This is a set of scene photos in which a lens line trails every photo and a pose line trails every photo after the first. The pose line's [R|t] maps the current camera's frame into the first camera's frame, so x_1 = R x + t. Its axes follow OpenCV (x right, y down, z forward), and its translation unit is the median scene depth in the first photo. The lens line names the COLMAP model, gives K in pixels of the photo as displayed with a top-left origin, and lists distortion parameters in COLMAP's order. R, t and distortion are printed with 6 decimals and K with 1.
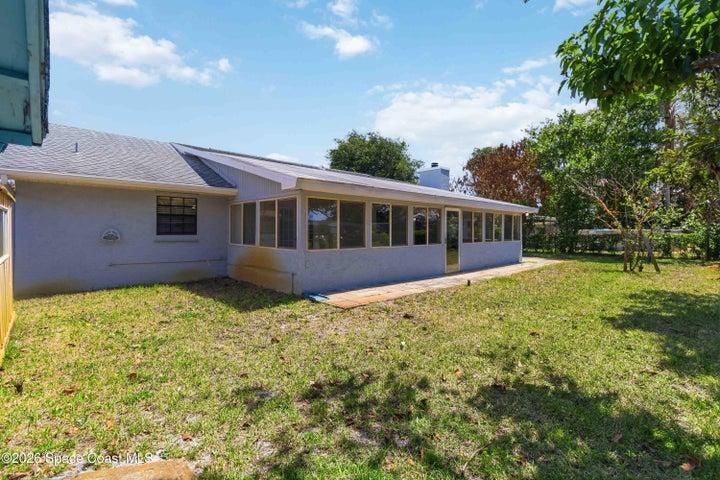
lens RADIAL K [[333.2, 0, 358.5], [0, 333.2, 229.8], [0, 0, 1]] dist [-0.000462, -0.000147]
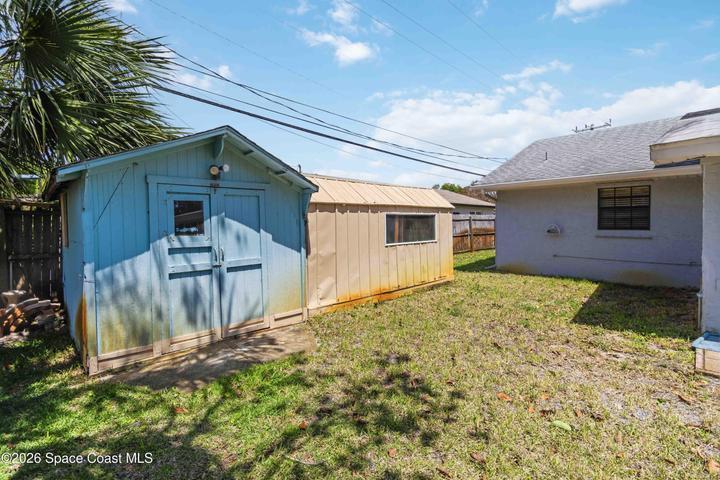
lens RADIAL K [[333.2, 0, 358.5], [0, 333.2, 229.8], [0, 0, 1]] dist [-0.000462, -0.000147]
pose [[0.015739, 0.018560, -0.999704, 0.336314], [0.008901, 0.999785, 0.018702, -0.008425], [0.999837, -0.009192, 0.015570, 0.297564]]
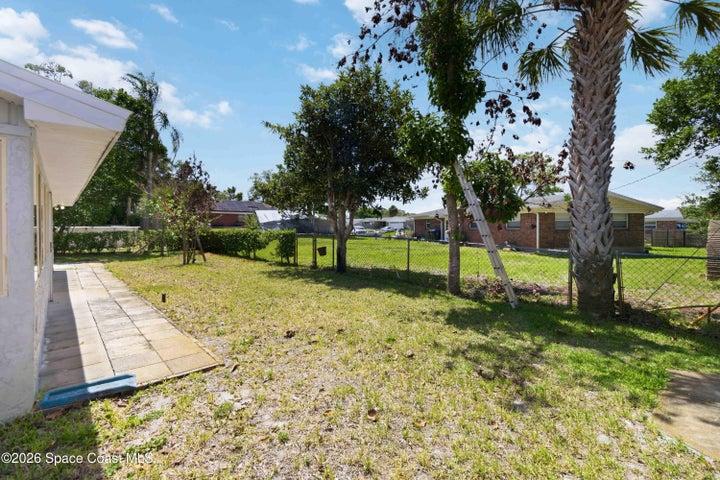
lens RADIAL K [[333.2, 0, 358.5], [0, 333.2, 229.8], [0, 0, 1]] dist [-0.000462, -0.000147]
pose [[0.022482, -0.007991, 0.999715, -0.435210], [-0.004842, 0.999955, 0.008102, -0.006978], [-0.999736, -0.005023, 0.022443, 0.504087]]
